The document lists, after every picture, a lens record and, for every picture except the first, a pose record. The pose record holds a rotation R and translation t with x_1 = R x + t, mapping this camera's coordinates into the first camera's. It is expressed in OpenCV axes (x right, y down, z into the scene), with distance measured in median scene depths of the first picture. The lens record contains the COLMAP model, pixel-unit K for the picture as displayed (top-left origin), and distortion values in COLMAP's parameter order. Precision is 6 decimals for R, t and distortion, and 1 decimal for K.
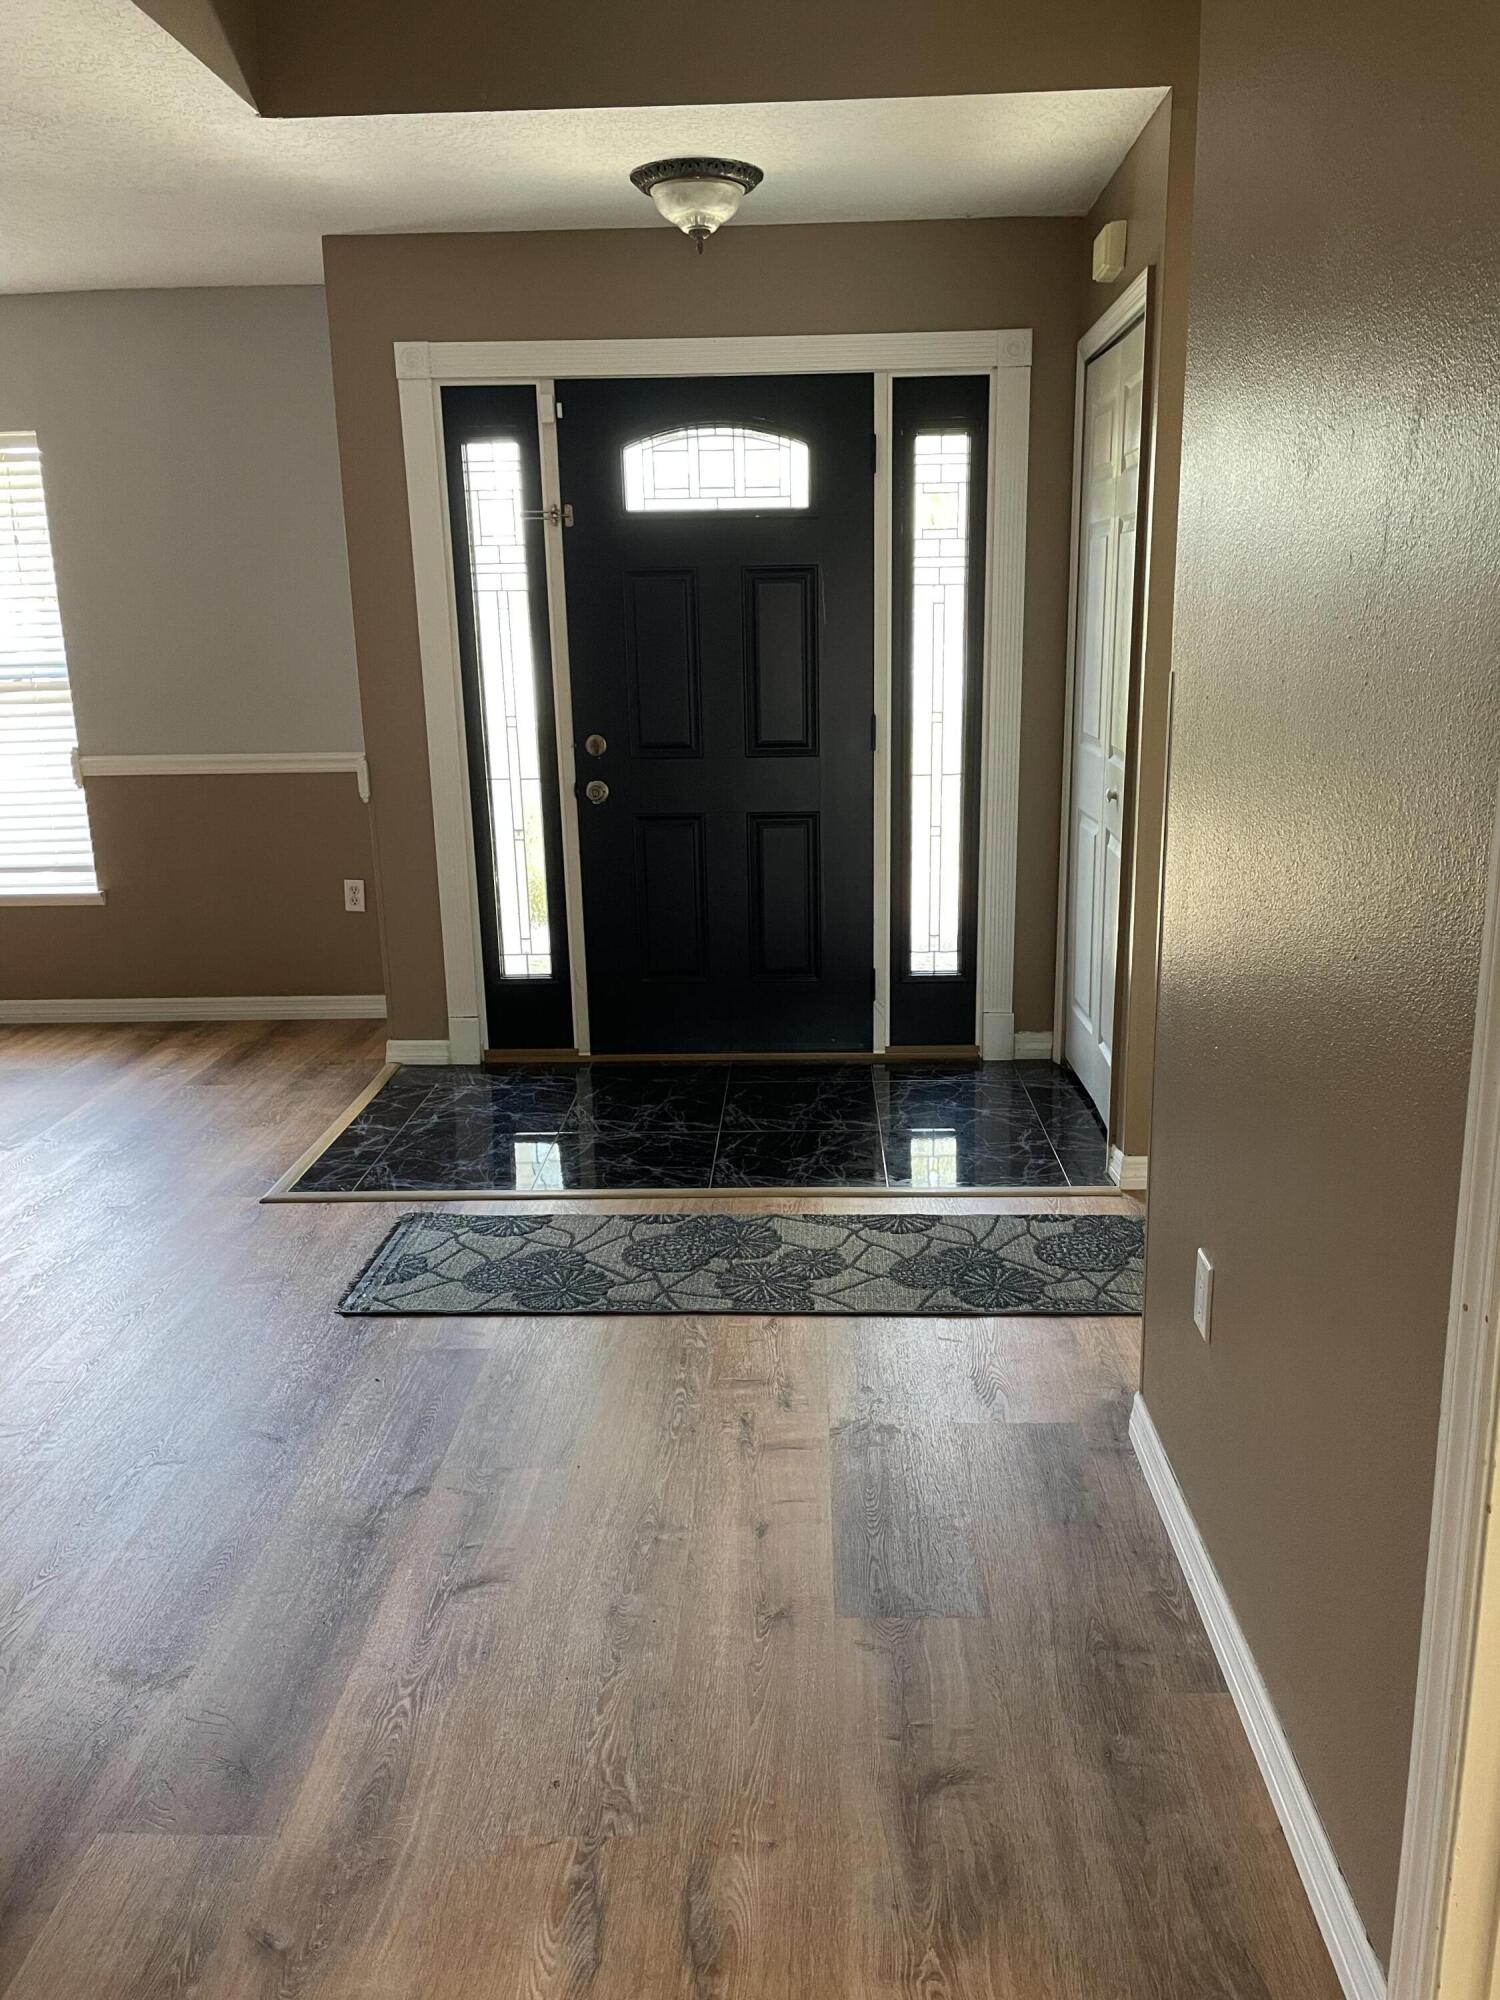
lens RADIAL K [[1494.0, 0, 759.7], [0, 1494.0, 993.8], [0, 0, 1]] dist [0.056871, -0.068211]
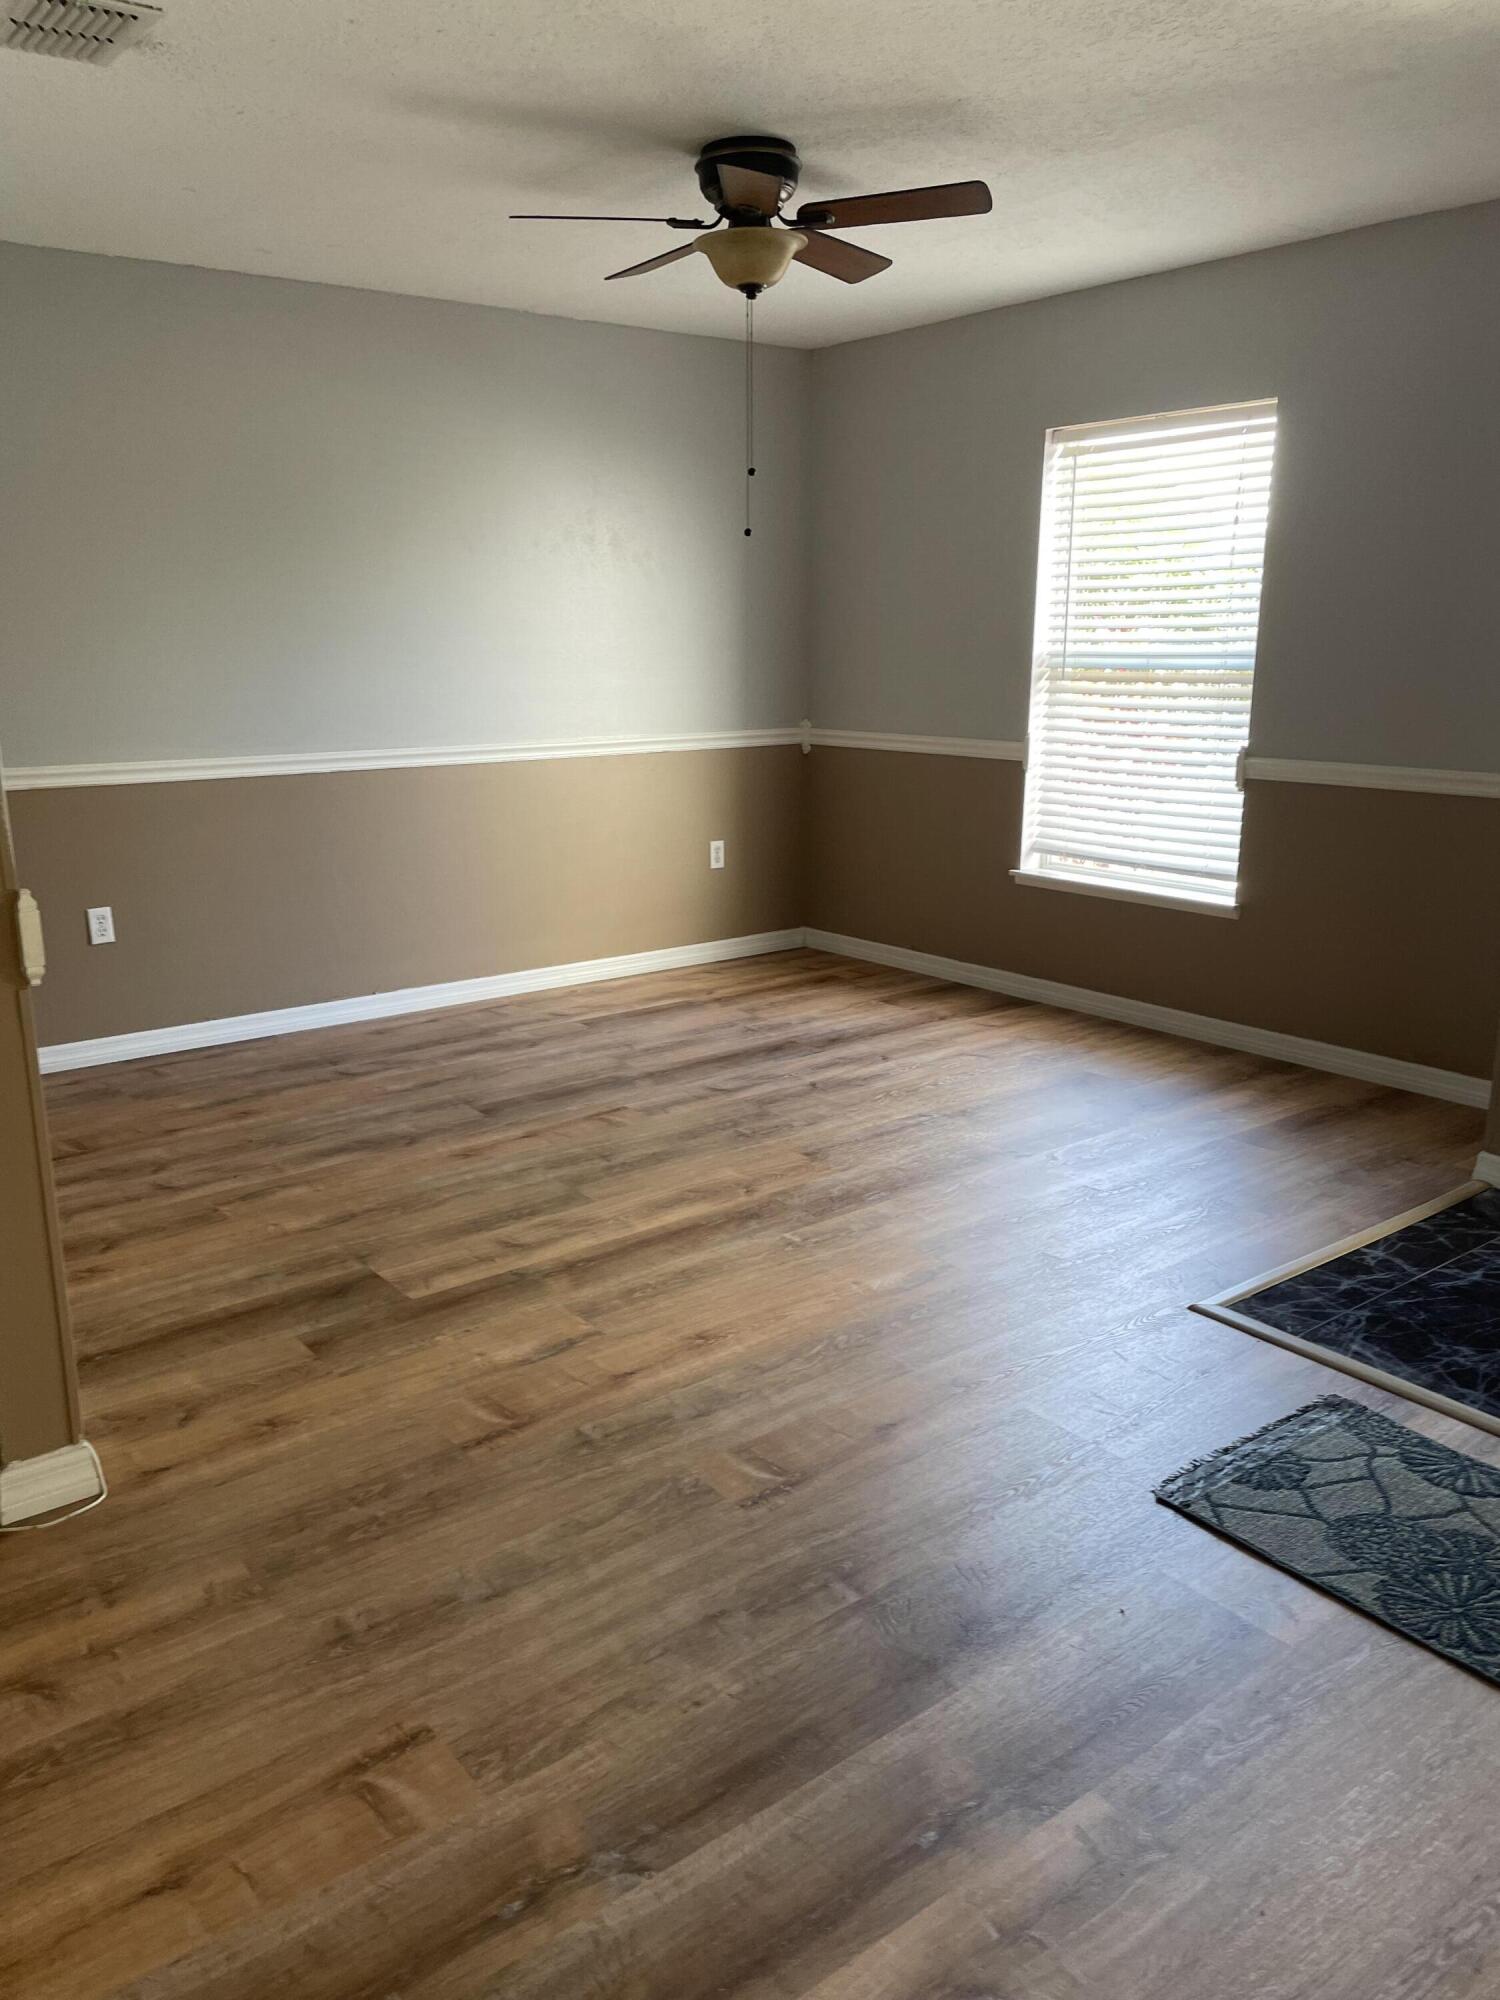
lens RADIAL K [[1494.0, 0, 756.6], [0, 1494.0, 1018.0], [0, 0, 1]] dist [0.056871, -0.068211]
pose [[0.640908, 0.212247, -0.737691, 0.082951], [-0.196954, 0.974311, 0.109212, -0.054226], [0.741920, 0.075296, 0.666247, 0.224208]]
